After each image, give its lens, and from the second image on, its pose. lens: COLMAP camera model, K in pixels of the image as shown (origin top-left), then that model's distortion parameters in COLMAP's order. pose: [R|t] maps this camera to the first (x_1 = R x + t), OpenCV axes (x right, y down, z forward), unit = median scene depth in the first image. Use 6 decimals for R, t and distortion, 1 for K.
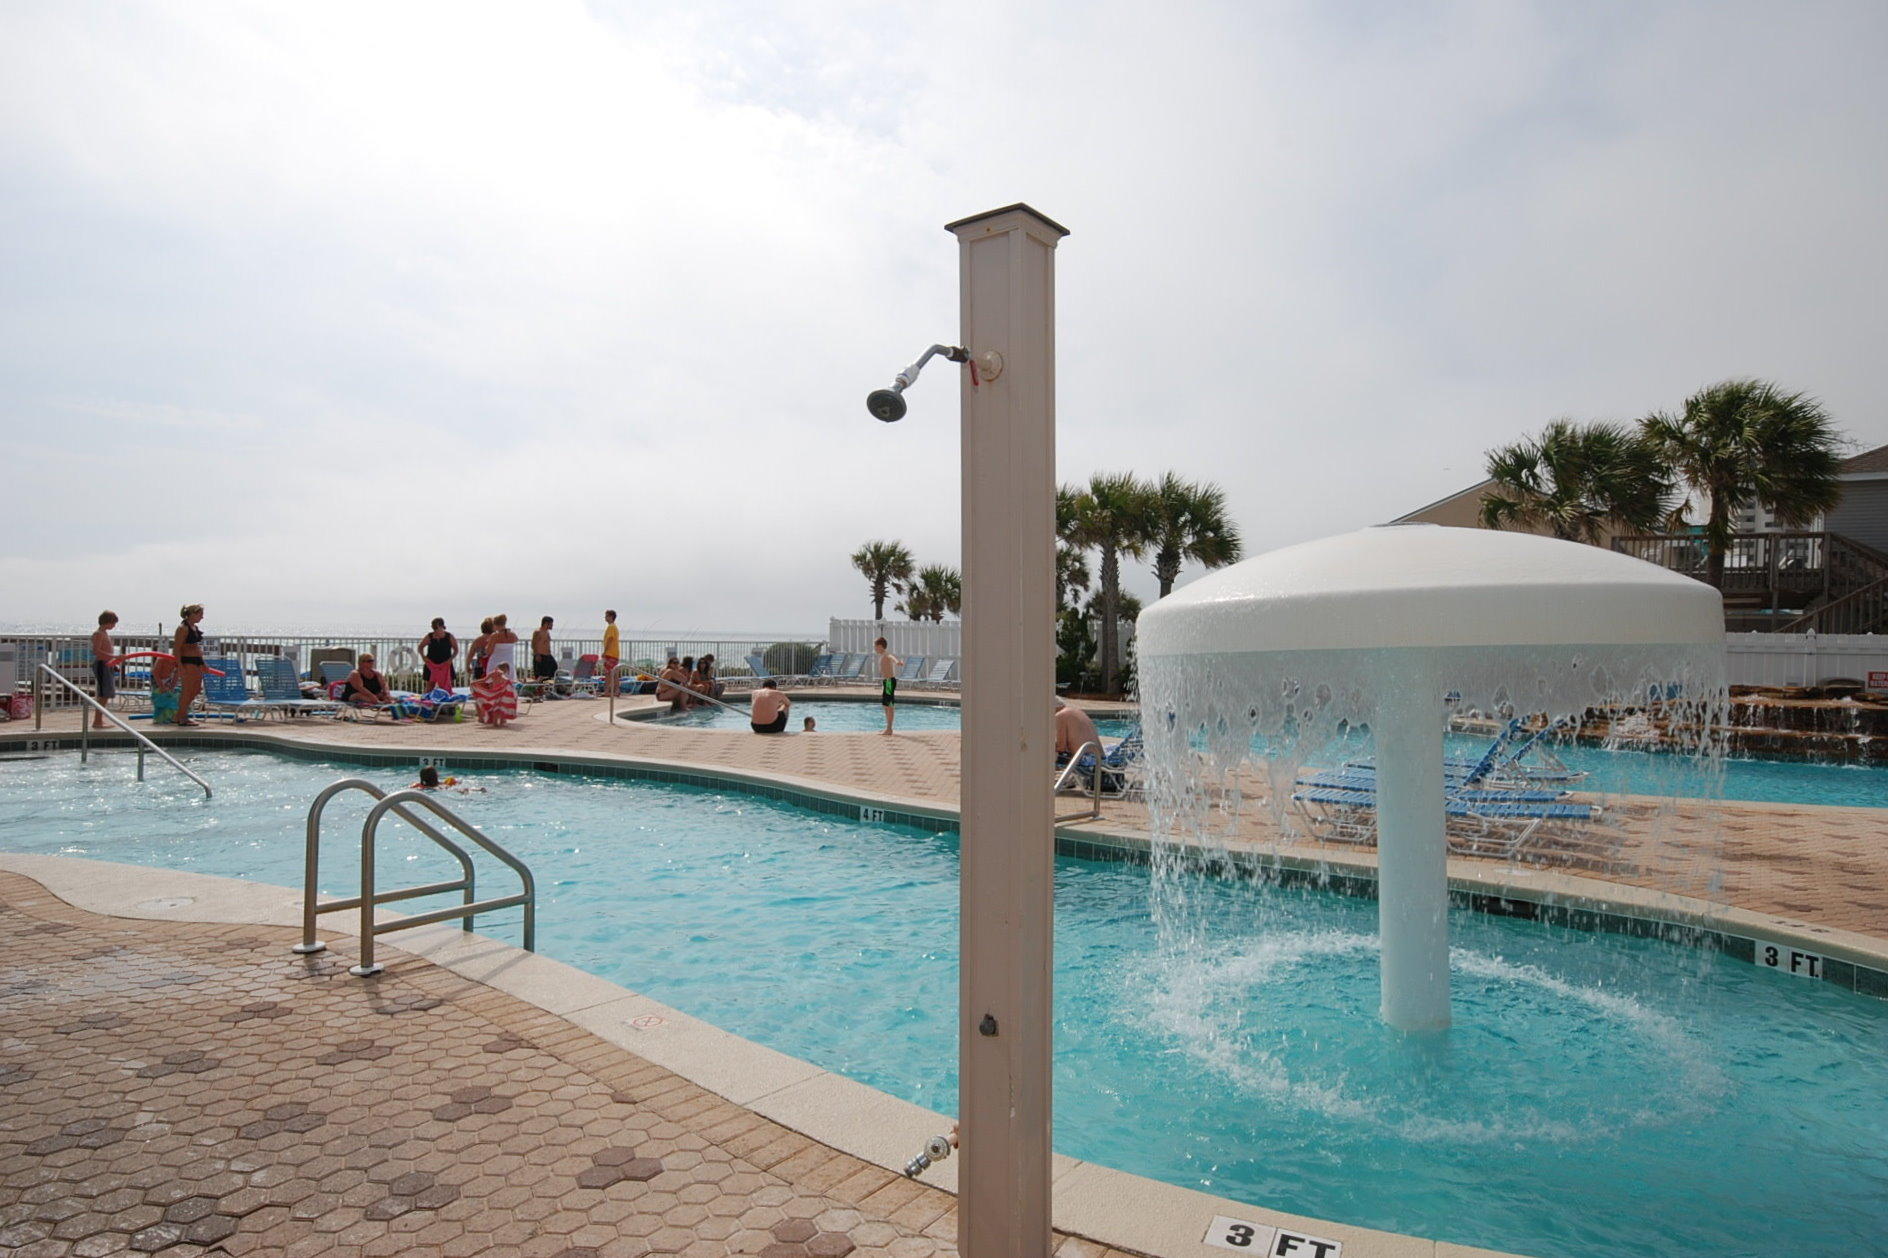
lens RADIAL K [[1134.7, 0, 930.8], [0, 1134.7, 634.5], [0, 0, 1]] dist [0.015526, 0.001725]
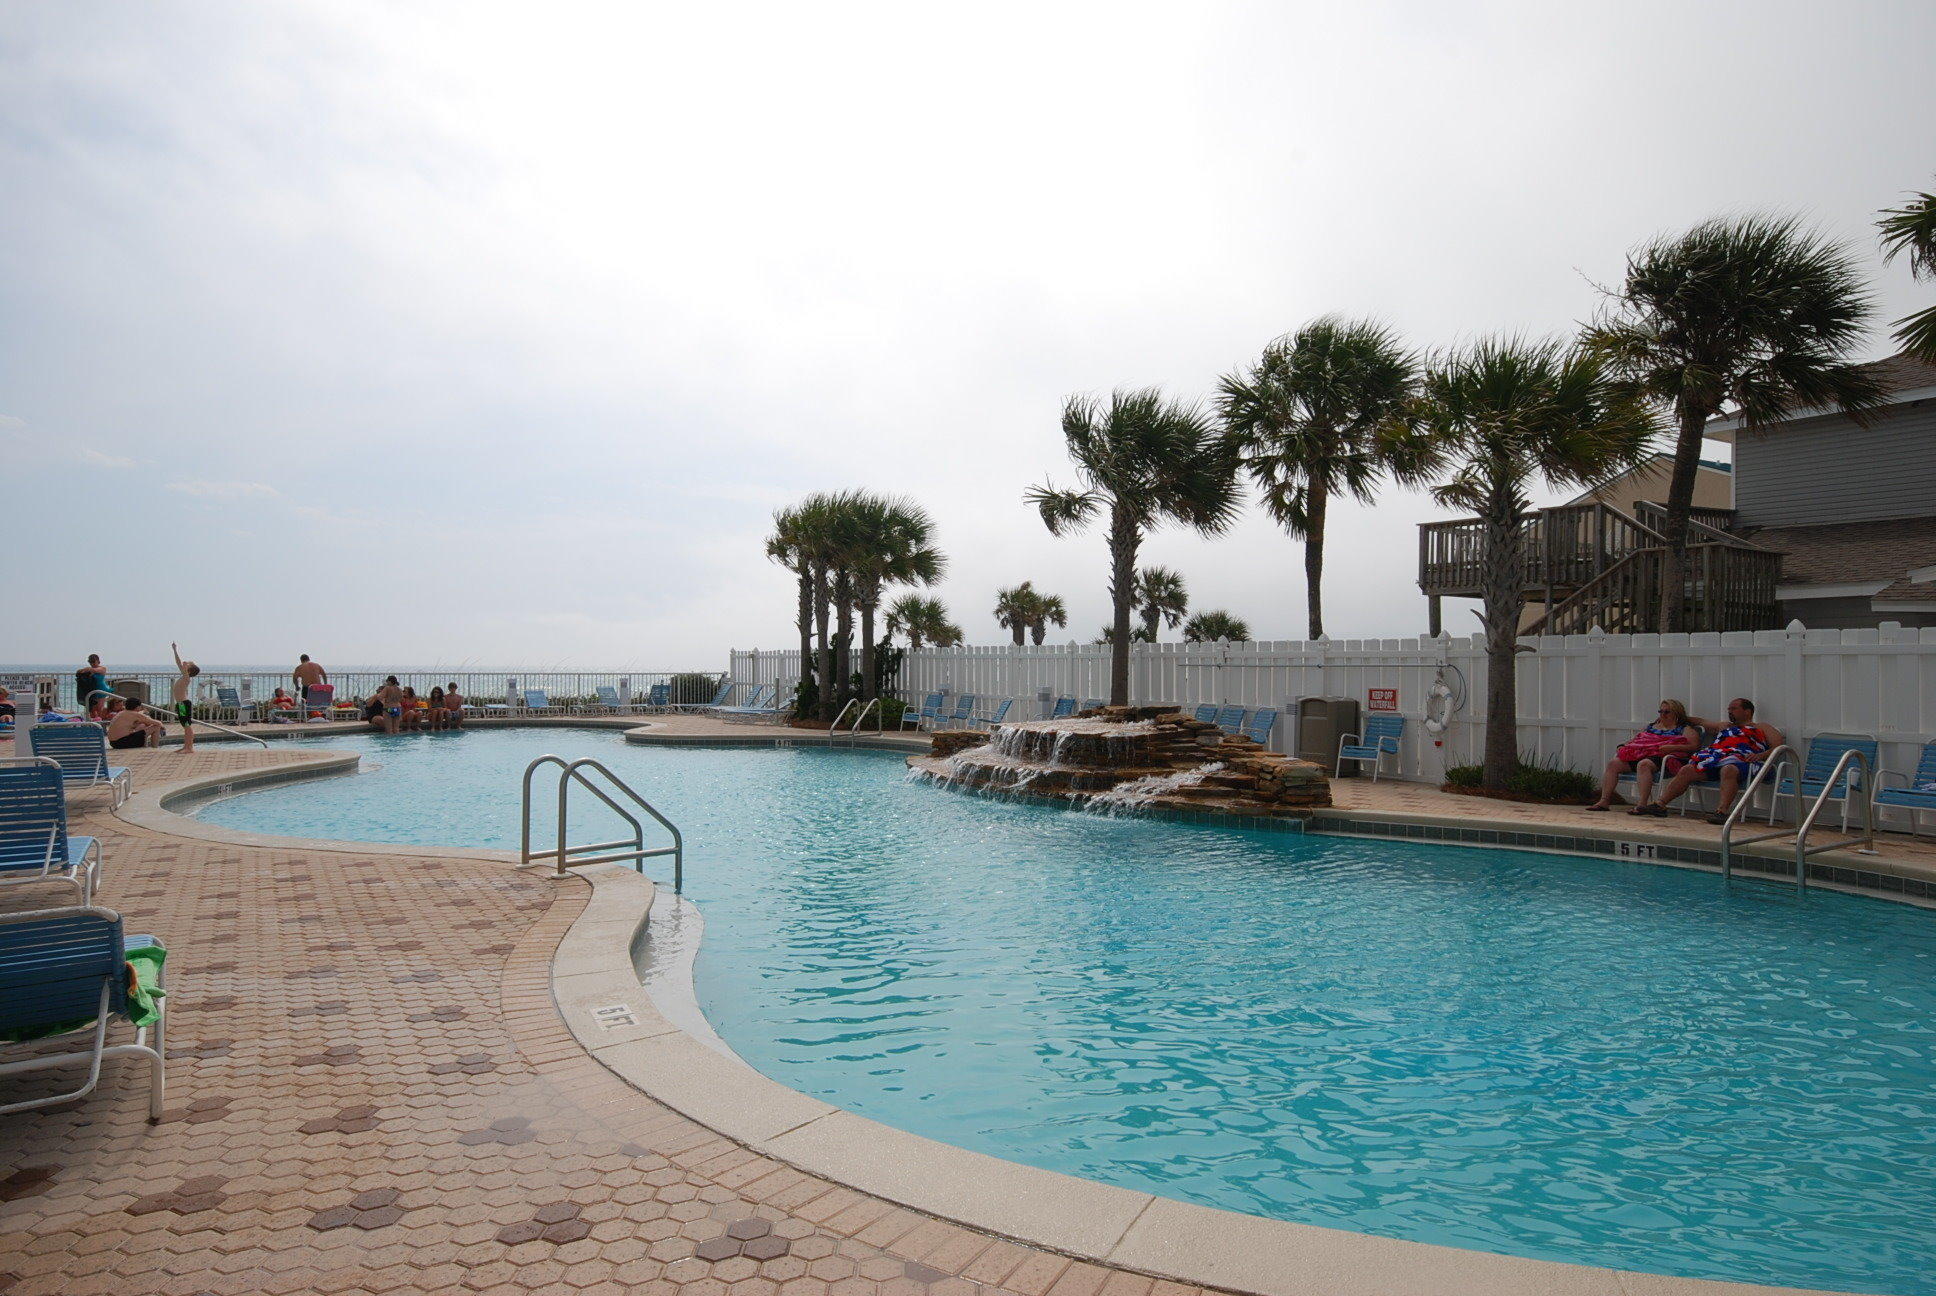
lens RADIAL K [[1163.6, 0, 971.7], [0, 1163.6, 658.2], [0, 0, 1]] dist [0.015526, 0.001725]
pose [[0.929564, -0.023221, -0.367930, 0.779153], [0.018524, 0.999696, -0.016295, 0.018304], [0.368196, 0.008332, 0.929711, 0.175932]]
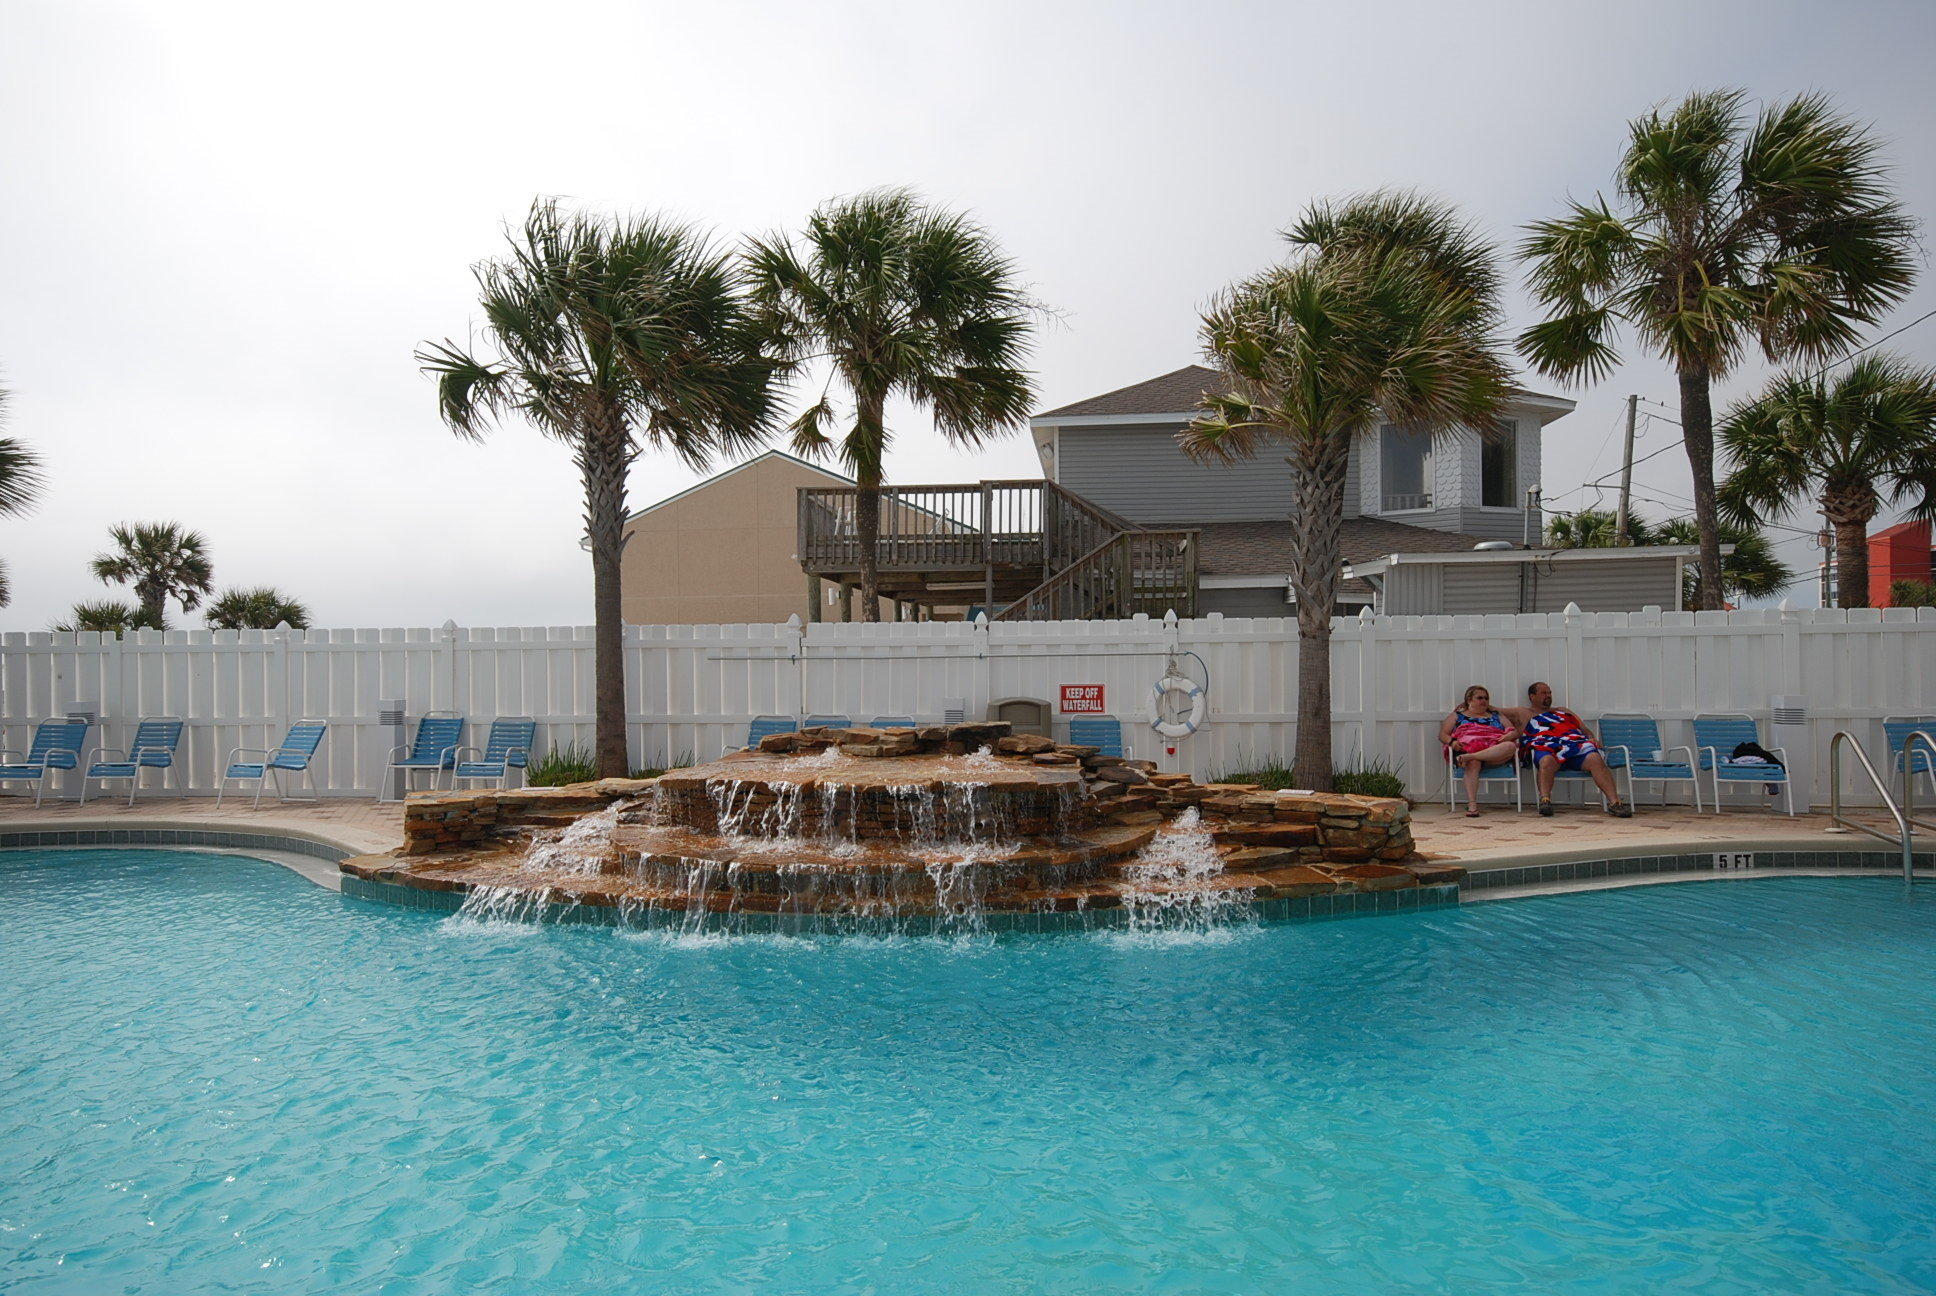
lens RADIAL K [[1163.6, 0, 972.6], [0, 1163.6, 634.8], [0, 0, 1]] dist [0.015526, 0.001725]
pose [[0.867011, -0.025760, 0.497622, 0.444324], [0.032509, 0.999459, -0.004902, 0.007937], [-0.497227, 0.020427, 0.867380, 0.468171]]
